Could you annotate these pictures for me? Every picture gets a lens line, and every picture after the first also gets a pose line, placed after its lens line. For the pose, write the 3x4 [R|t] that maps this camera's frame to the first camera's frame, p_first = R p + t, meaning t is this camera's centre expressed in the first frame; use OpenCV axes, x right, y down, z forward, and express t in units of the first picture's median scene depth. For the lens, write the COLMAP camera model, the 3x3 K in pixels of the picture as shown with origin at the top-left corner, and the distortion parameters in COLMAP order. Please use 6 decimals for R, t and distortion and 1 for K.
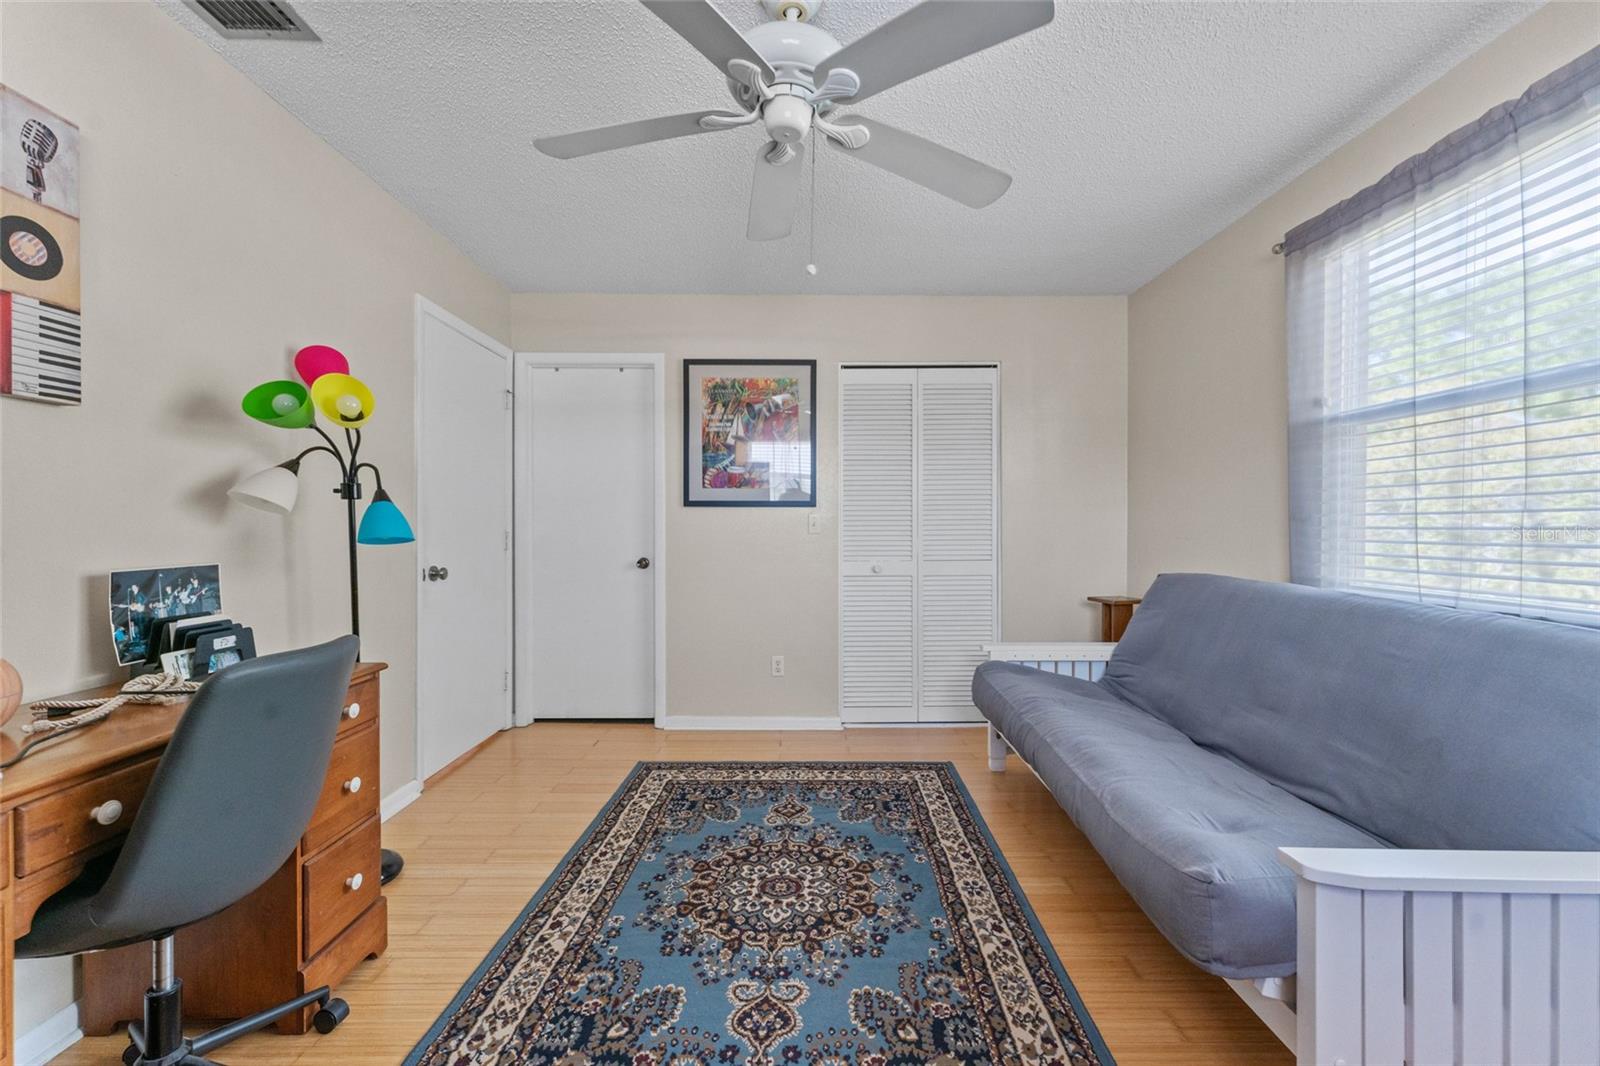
lens RADIAL K [[654.8, 0, 809.1], [0, 654.8, 564.6], [0, 0, 1]] dist [-0.004375, 0.001793]
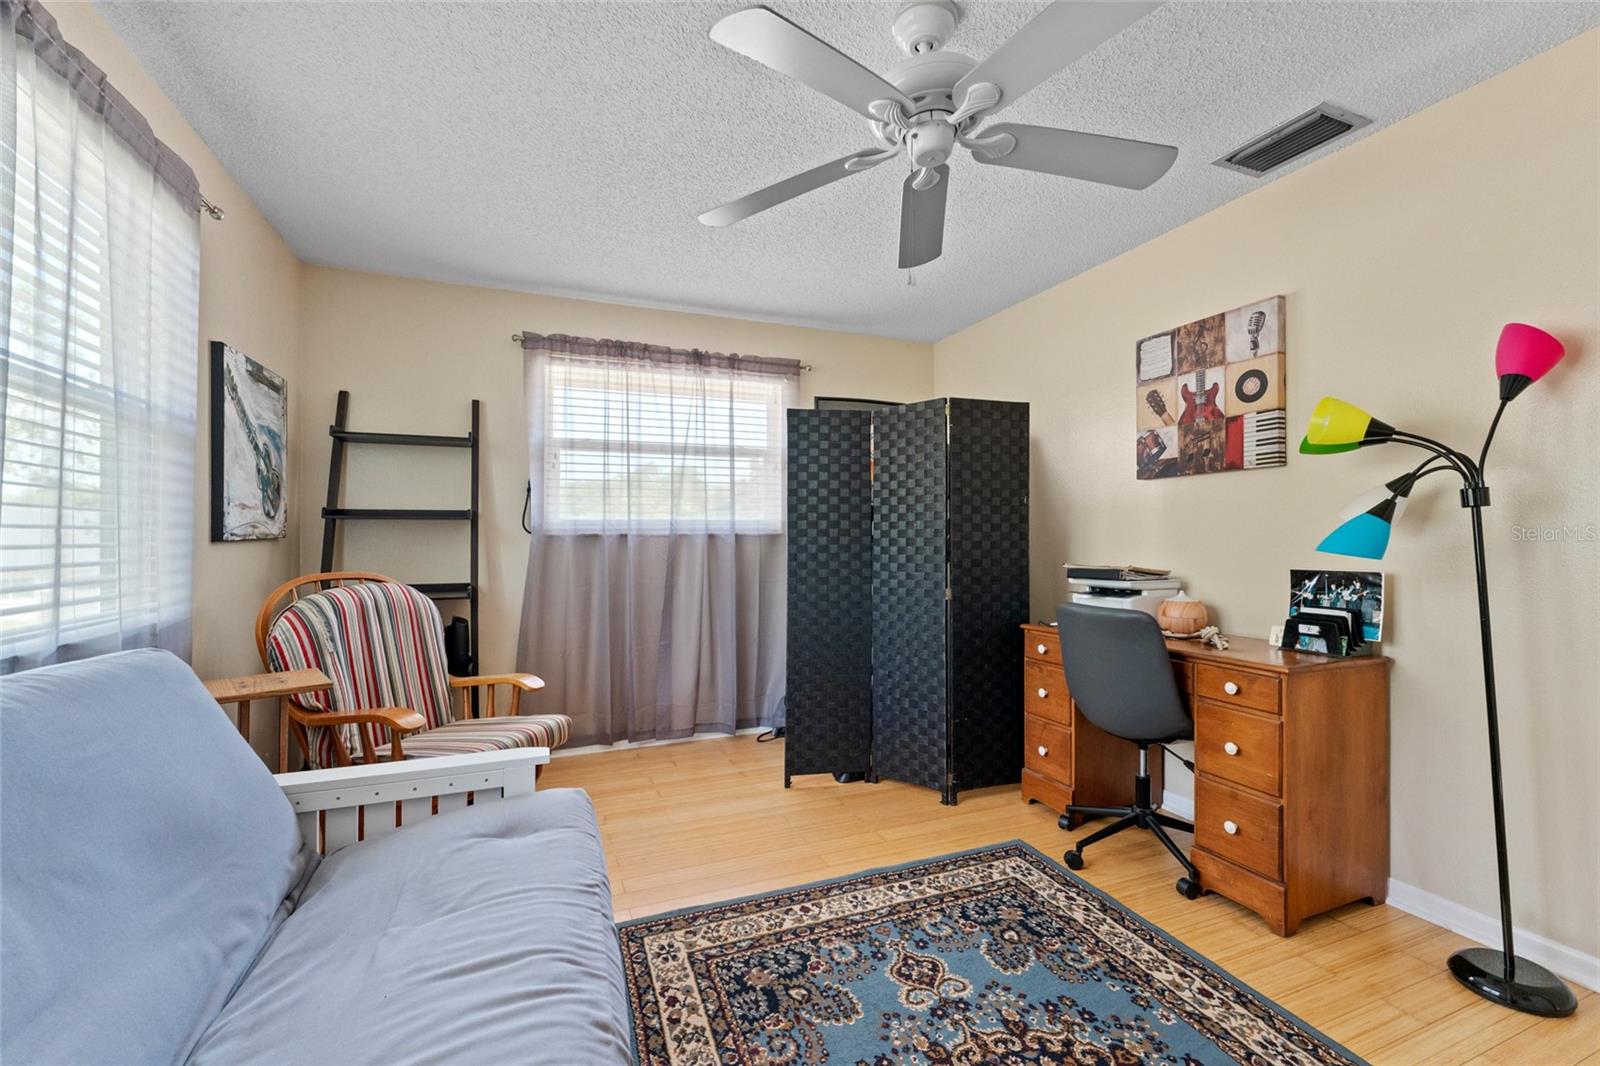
lens RADIAL K [[654.8, 0, 802.6], [0, 654.8, 527.5], [0, 0, 1]] dist [-0.004375, 0.001793]
pose [[-0.931267, -0.002486, -0.364330, 0.531306], [-0.016798, 0.999206, 0.036121, -0.118061], [0.363951, 0.039758, -0.930569, 1.929477]]
